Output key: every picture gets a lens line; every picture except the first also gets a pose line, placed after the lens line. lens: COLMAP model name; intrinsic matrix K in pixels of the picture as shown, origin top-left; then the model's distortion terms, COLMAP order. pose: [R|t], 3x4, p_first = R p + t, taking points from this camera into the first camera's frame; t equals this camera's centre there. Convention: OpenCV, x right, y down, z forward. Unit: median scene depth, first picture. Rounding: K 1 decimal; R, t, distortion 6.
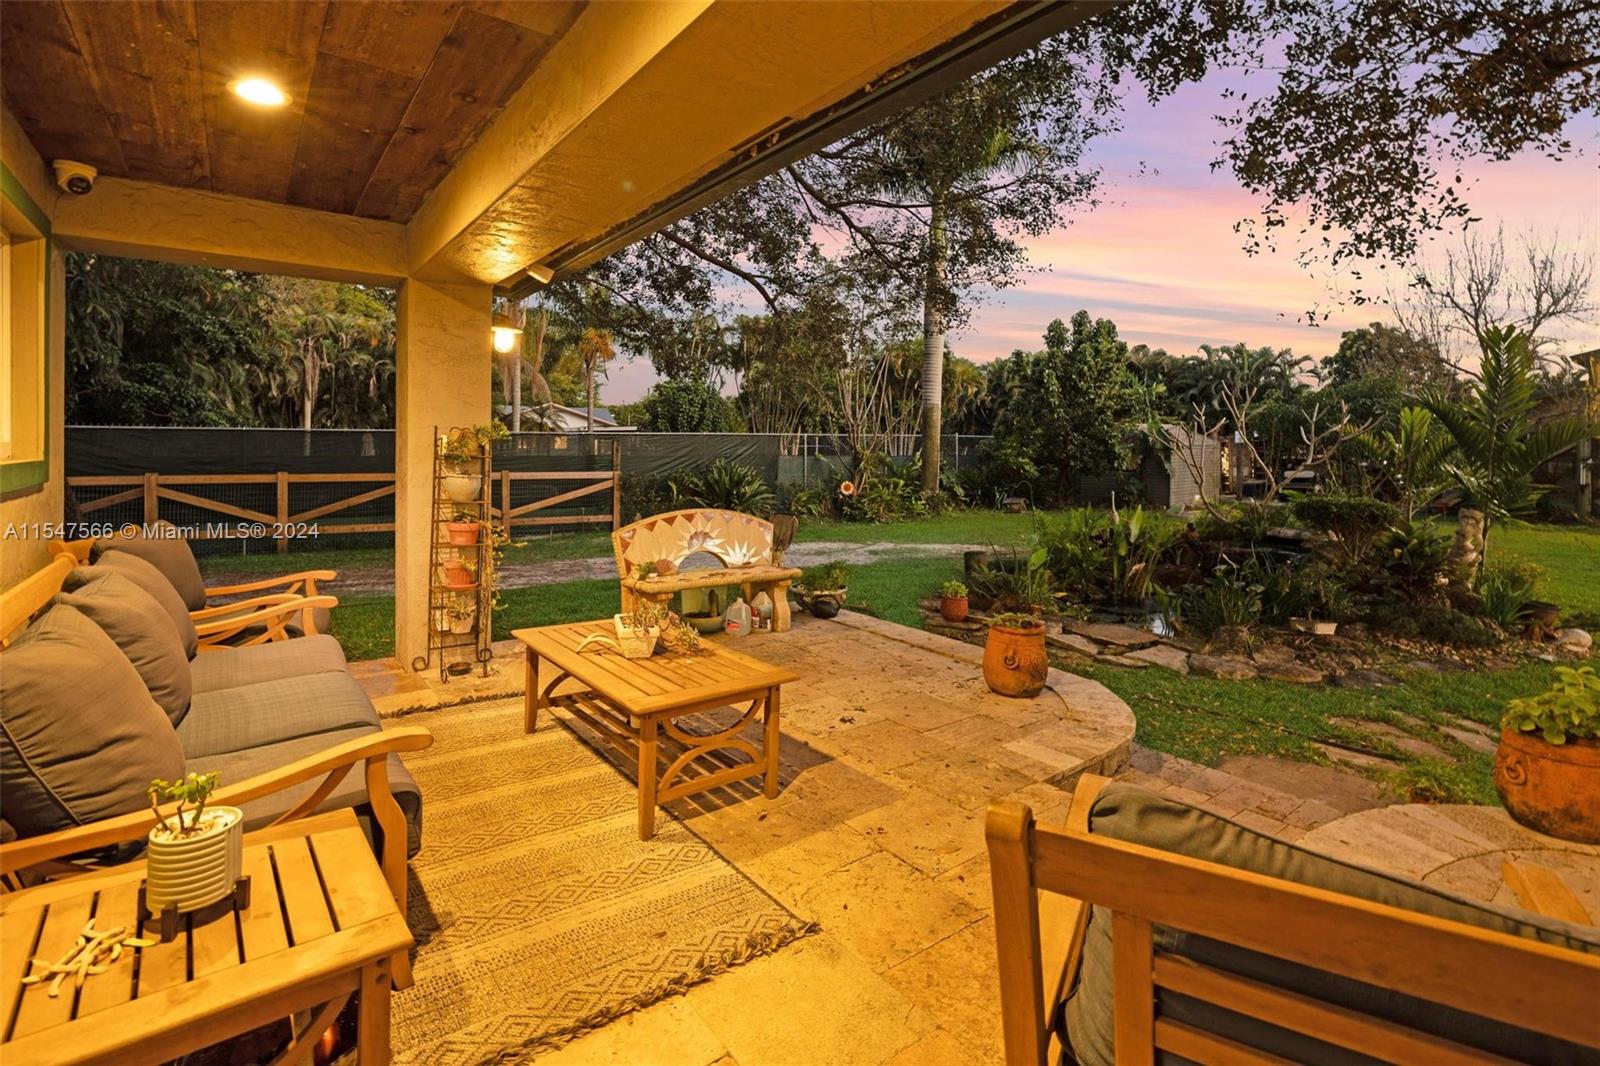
lens RADIAL K [[725.0, 0, 829.4], [0, 725.0, 454.0], [0, 0, 1]] dist [-0.000971, 0.000026]
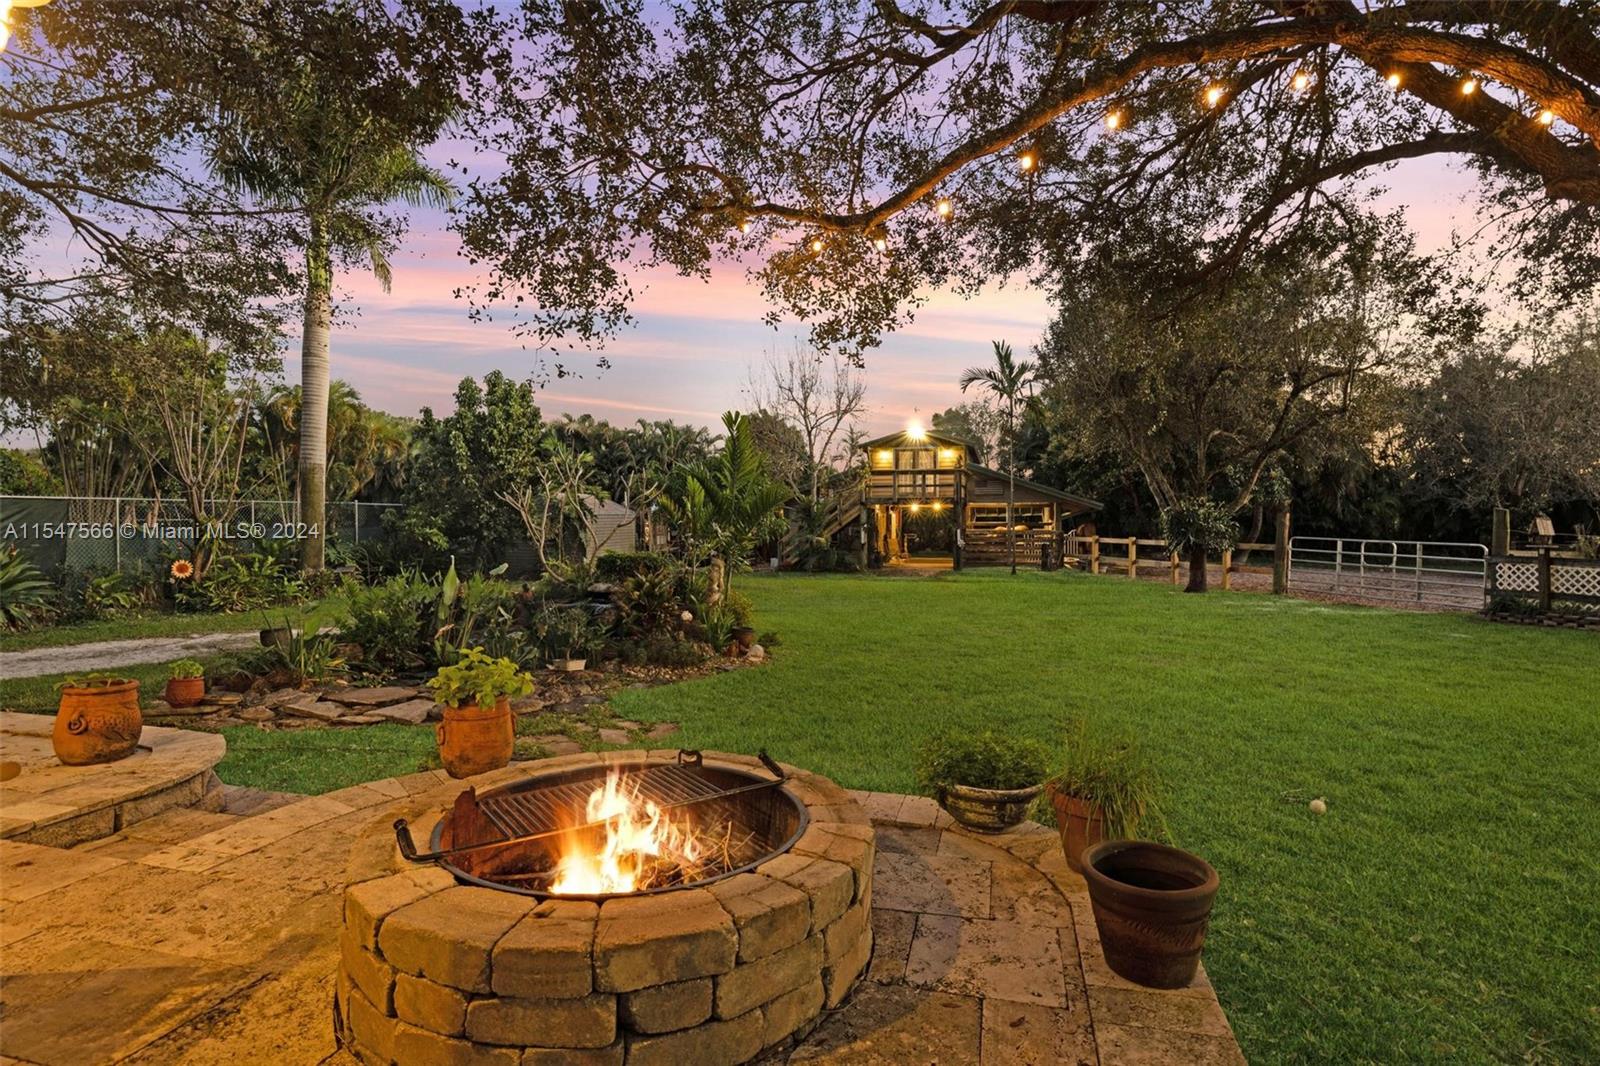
lens RADIAL K [[786.3, 0, 800.8], [0, 786.3, 534.7], [0, 0, 1]] dist [-0.002126, 0.001225]
pose [[0.809345, -0.010370, 0.587242, 0.083482], [0.006406, 0.999941, 0.008830, 0.009671], [-0.587298, -0.003384, 0.809363, -0.064611]]
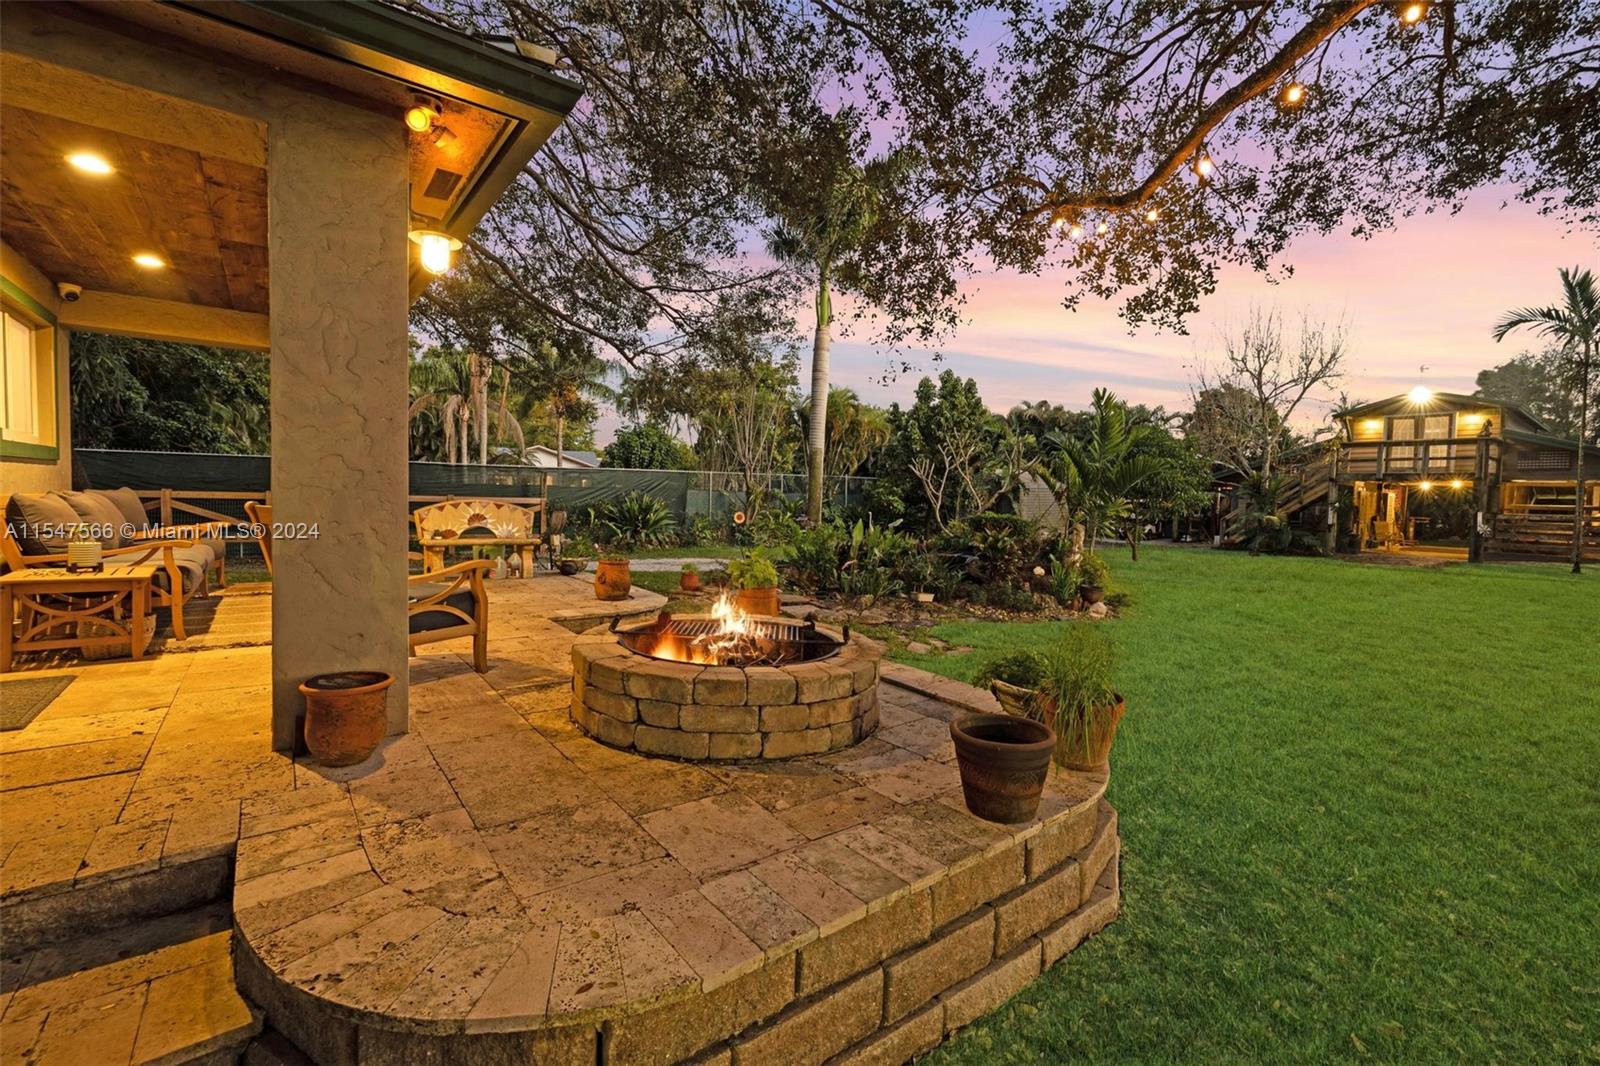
lens RADIAL K [[698.9, 0, 796.2], [0, 698.9, 533.0], [0, 0, 1]] dist [0.005477, 0.001344]
pose [[0.998726, 0.024843, -0.043928, 0.161187], [-0.022934, 0.998793, 0.043431, 0.019278], [0.044954, -0.042368, 0.998090, -0.130982]]
